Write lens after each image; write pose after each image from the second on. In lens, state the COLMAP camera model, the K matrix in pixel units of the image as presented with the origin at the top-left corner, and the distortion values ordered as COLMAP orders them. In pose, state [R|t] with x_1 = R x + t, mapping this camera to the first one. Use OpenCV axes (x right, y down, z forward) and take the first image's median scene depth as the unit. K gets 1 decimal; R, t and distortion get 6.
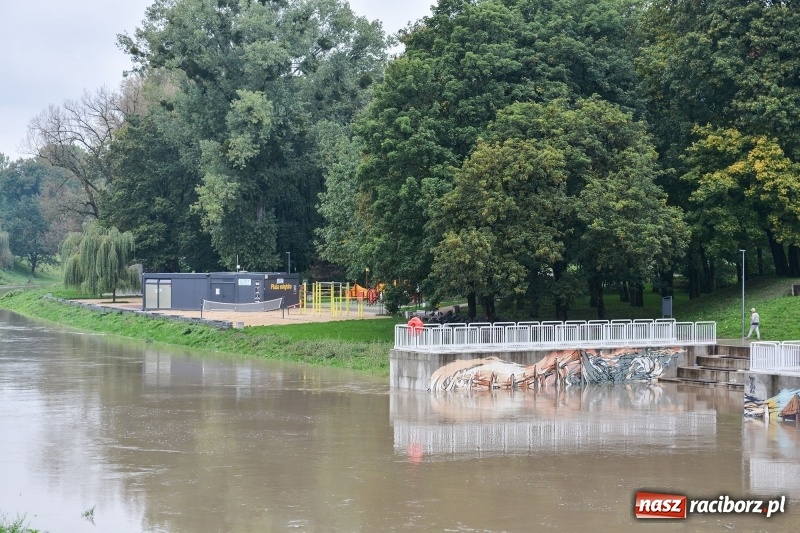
lens RADIAL K [[1888.6, 0, 400.0], [0, 1888.6, 266.5], [0, 0, 1]] dist [0.227858, 0.202522]
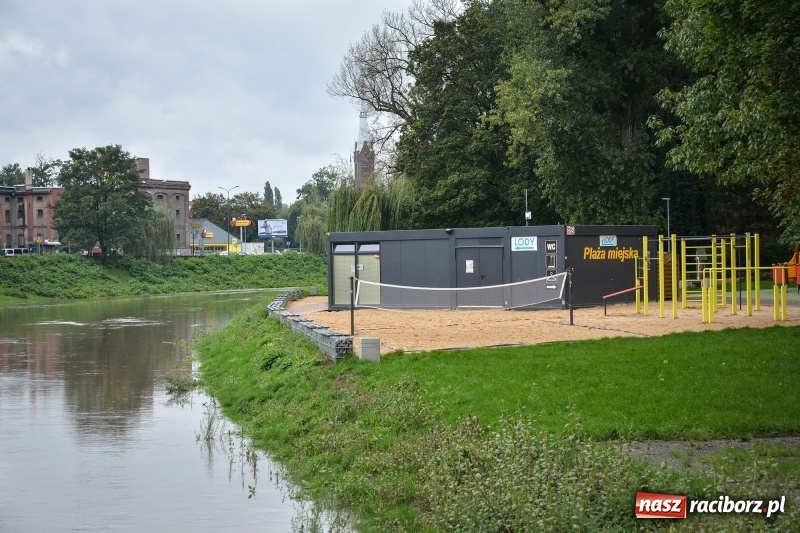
lens RADIAL K [[1888.6, 0, 400.0], [0, 1888.6, 266.5], [0, 0, 1]] dist [0.227858, 0.202522]
pose [[0.968924, -0.016218, -0.246825, -0.001328], [0.015661, 0.999868, -0.004217, 0.021430], [0.246861, 0.000221, 0.969051, 0.805946]]
